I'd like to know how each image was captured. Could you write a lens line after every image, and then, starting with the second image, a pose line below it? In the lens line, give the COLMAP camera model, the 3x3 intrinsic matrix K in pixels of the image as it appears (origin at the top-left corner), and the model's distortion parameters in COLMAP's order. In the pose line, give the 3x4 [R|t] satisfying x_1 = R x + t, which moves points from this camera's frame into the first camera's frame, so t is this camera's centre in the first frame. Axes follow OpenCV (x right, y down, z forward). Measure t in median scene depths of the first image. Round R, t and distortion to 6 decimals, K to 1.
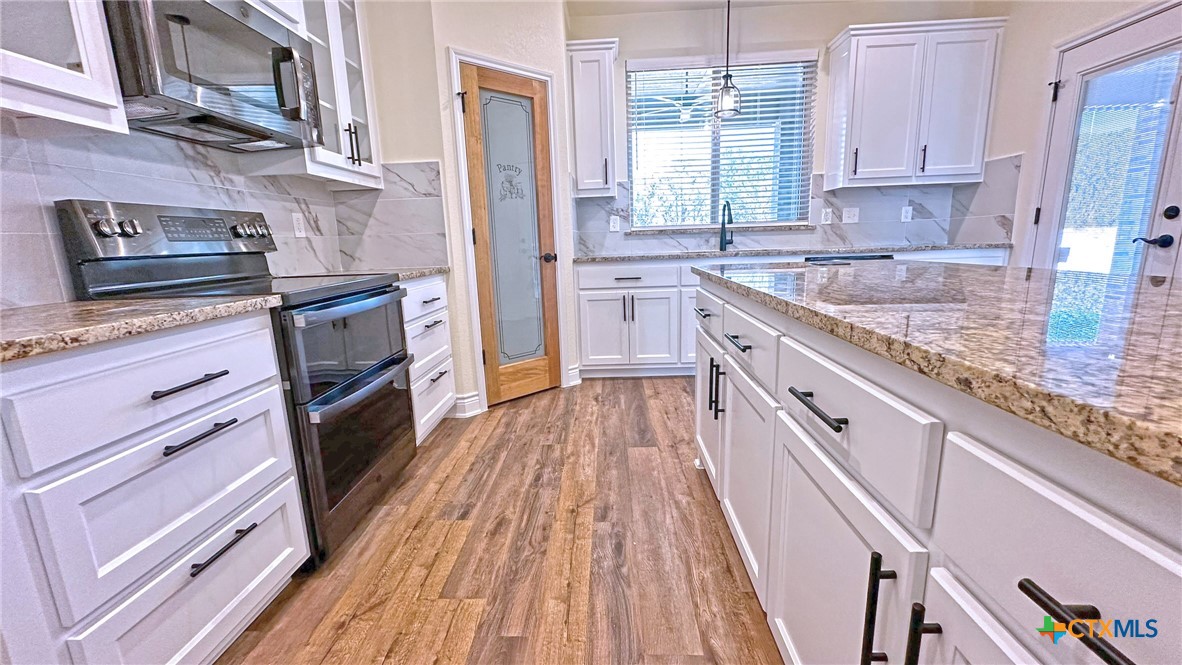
lens RADIAL K [[469.9, 0, 588.7], [0, 469.9, 332.5], [0, 0, 1]] dist [-0.001437, 0.000145]
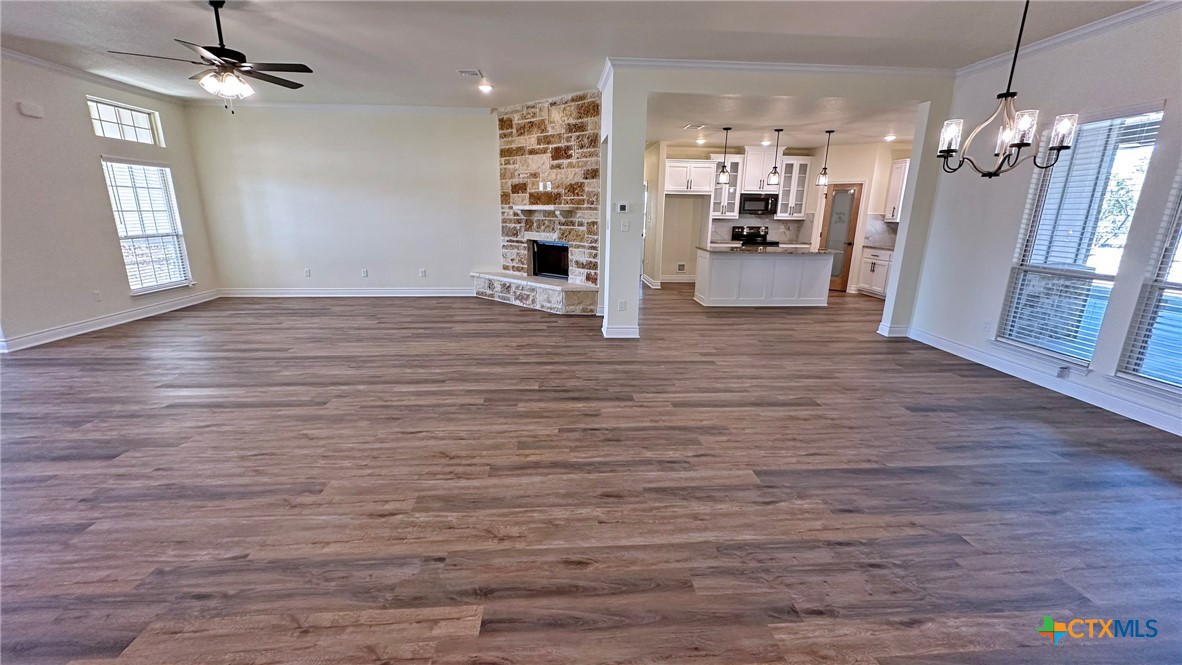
lens RADIAL K [[469.9, 0, 590.3], [0, 469.9, 331.2], [0, 0, 1]] dist [-0.001437, 0.000145]
pose [[0.112866, 0.282537, -0.952593, 3.189215], [-0.211175, 0.943637, 0.254860, -0.064787], [0.970910, 0.172399, 0.166169, -1.115924]]
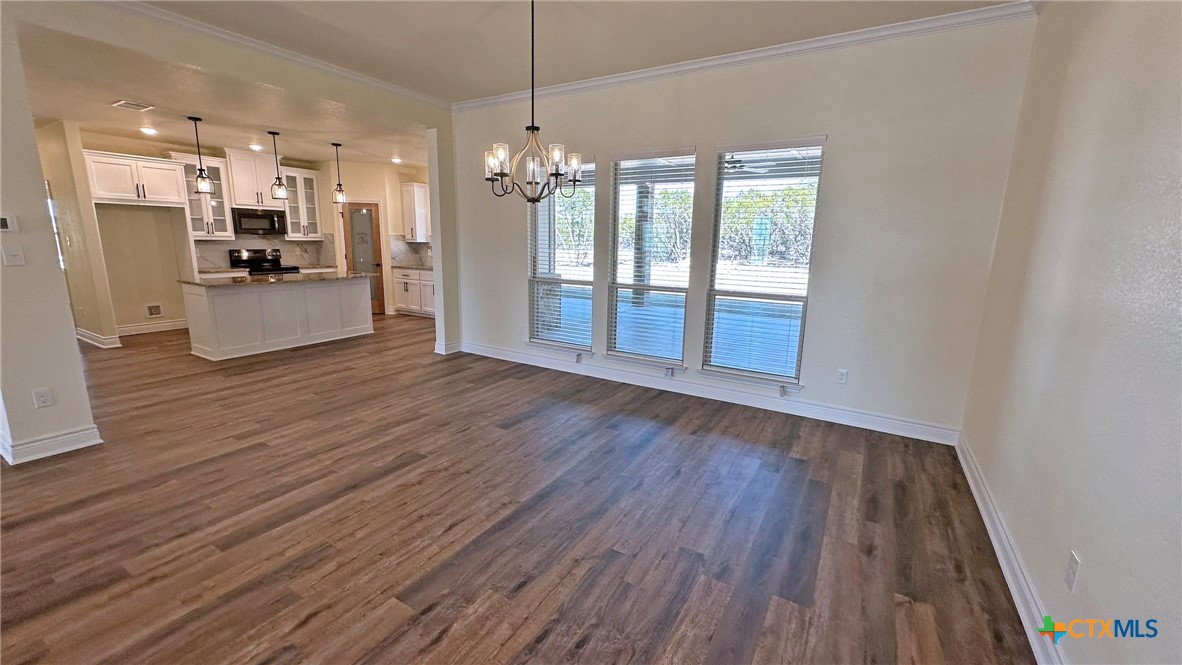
lens RADIAL K [[469.9, 0, 590.9], [0, 469.9, 332.3], [0, 0, 1]] dist [-0.001437, 0.000145]
pose [[0.877206, 0.143974, -0.458019, 2.862193], [-0.141594, 0.989127, 0.039739, -0.067221], [0.458761, 0.029993, 0.888054, -1.063080]]
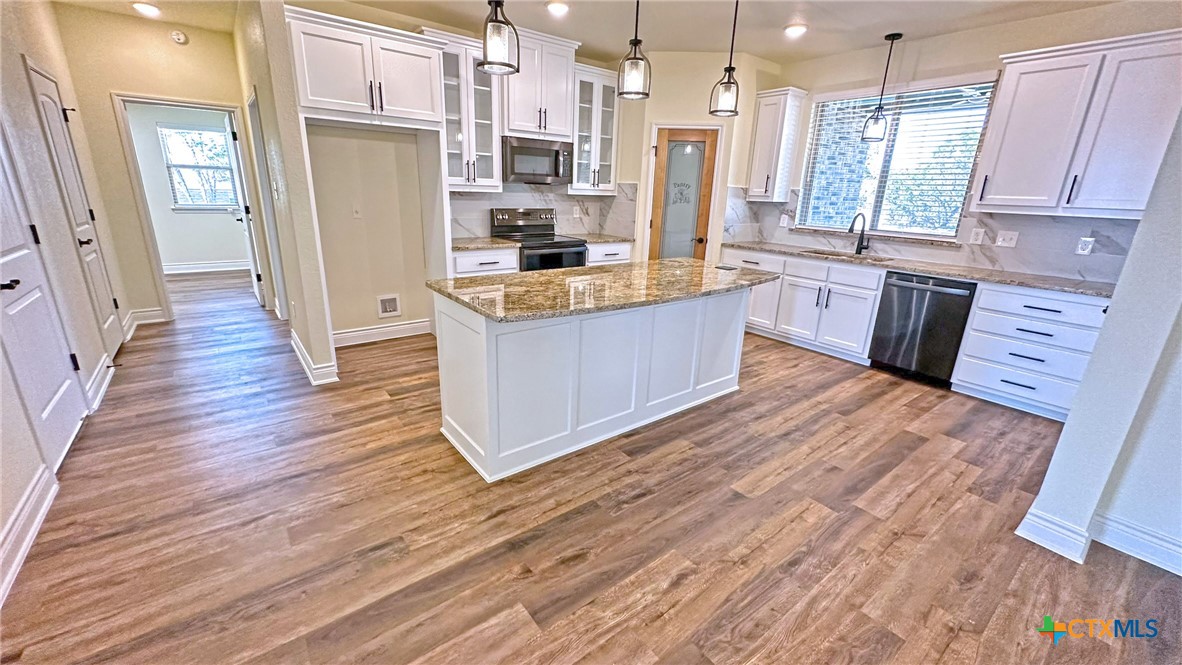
lens RADIAL K [[469.9, 0, 591.0], [0, 469.9, 332.4], [0, 0, 1]] dist [-0.001437, 0.000145]
pose [[0.644447, 0.276732, -0.712817, 1.102899], [-0.204276, 0.960640, 0.188259, -0.102919], [0.736858, 0.024289, 0.675611, -0.424818]]
